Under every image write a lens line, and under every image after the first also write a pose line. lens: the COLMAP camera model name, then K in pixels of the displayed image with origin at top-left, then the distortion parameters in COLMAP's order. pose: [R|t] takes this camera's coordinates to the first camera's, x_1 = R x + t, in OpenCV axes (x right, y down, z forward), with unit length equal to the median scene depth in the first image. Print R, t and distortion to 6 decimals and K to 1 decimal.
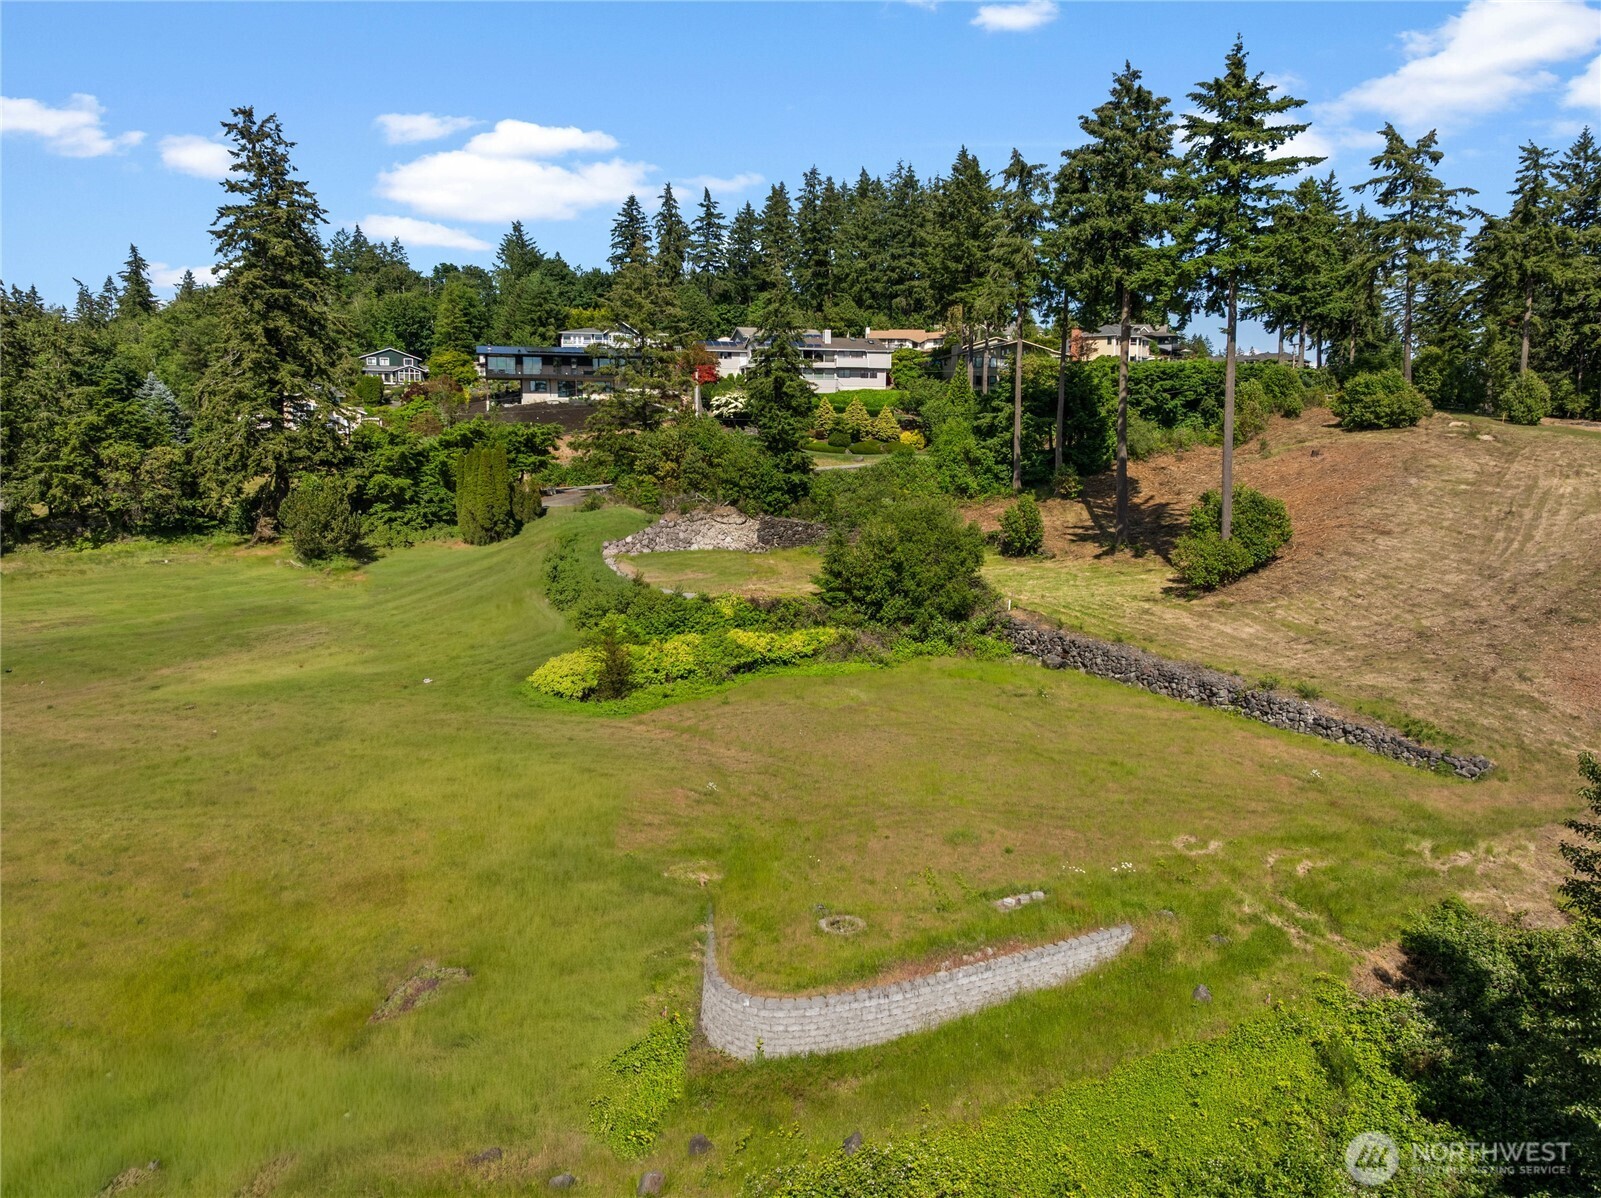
lens RADIAL K [[1135.0, 0, 800.5], [0, 1135.0, 599.0], [0, 0, 1]] dist [-0.000456, -0.058040]
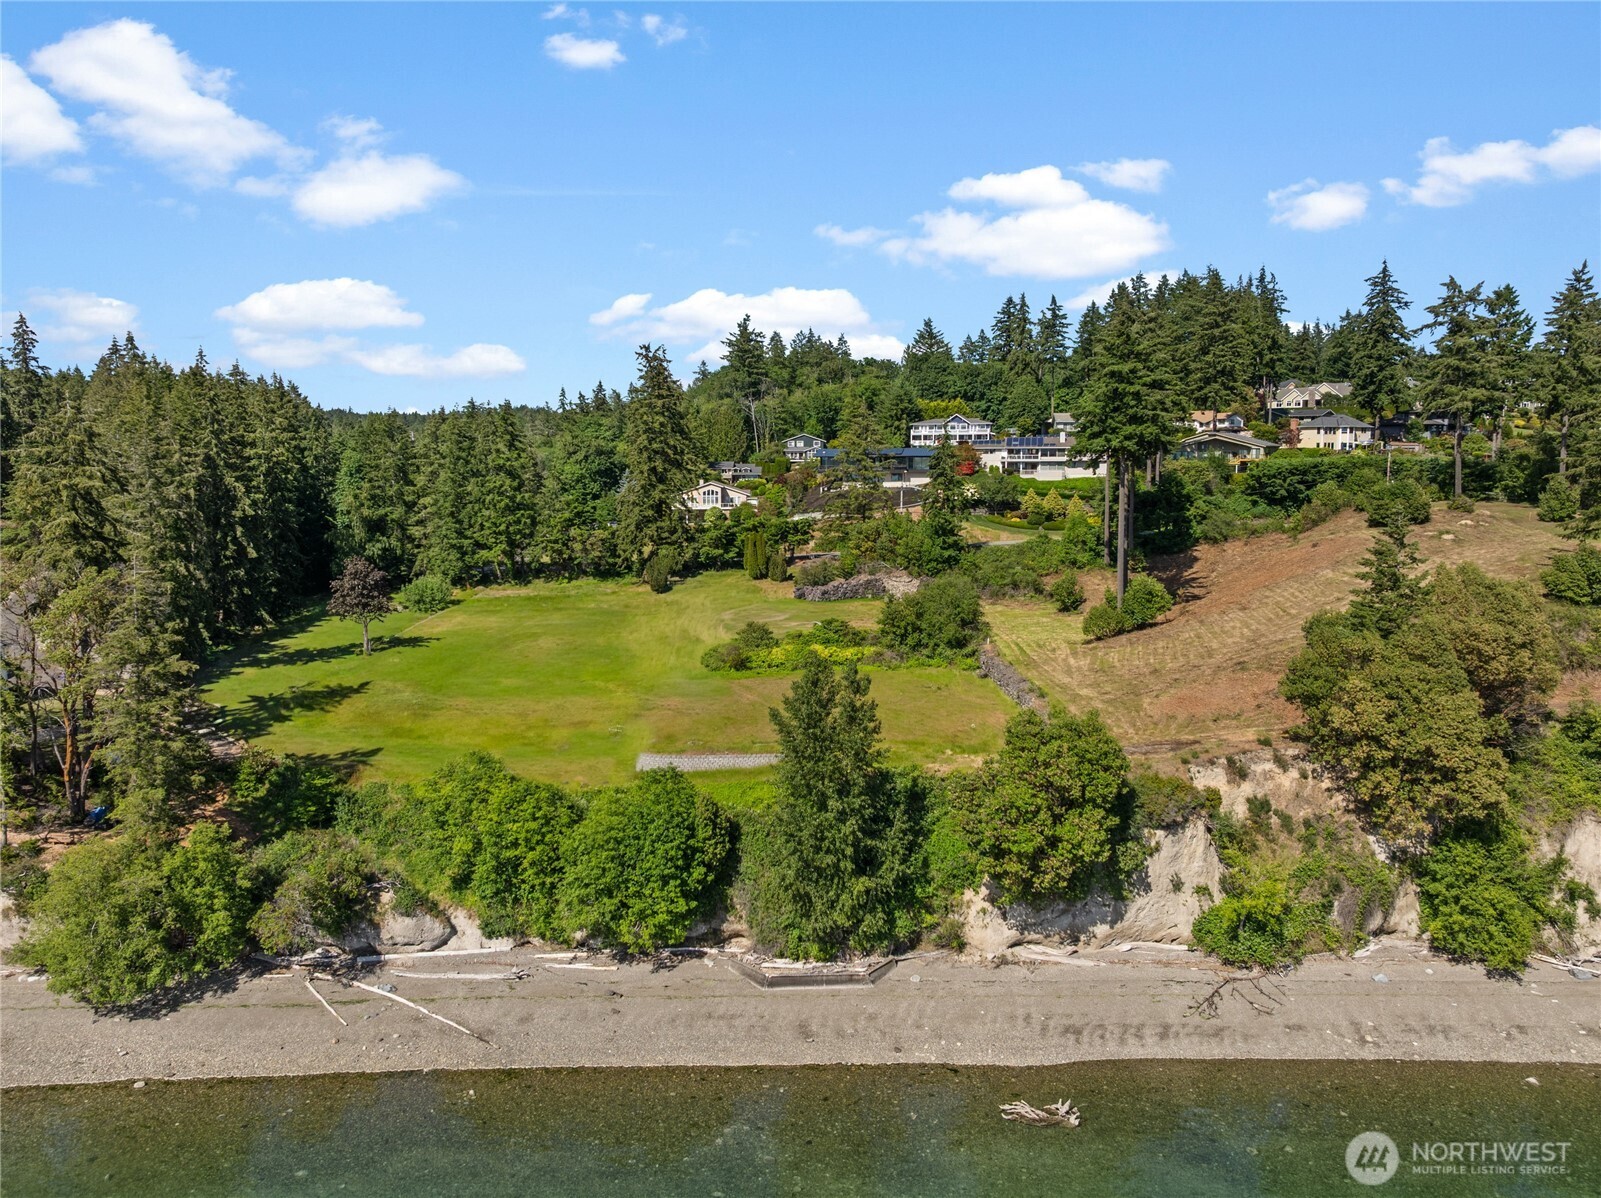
lens RADIAL K [[1135.0, 0, 800.5], [0, 1135.0, 599.0], [0, 0, 1]] dist [-0.000456, -0.058040]
pose [[0.900212, 0.043238, -0.433299, 0.498303], [-0.052285, 0.998592, -0.008979, -0.020520], [0.432301, 0.030738, 0.901205, -0.489903]]
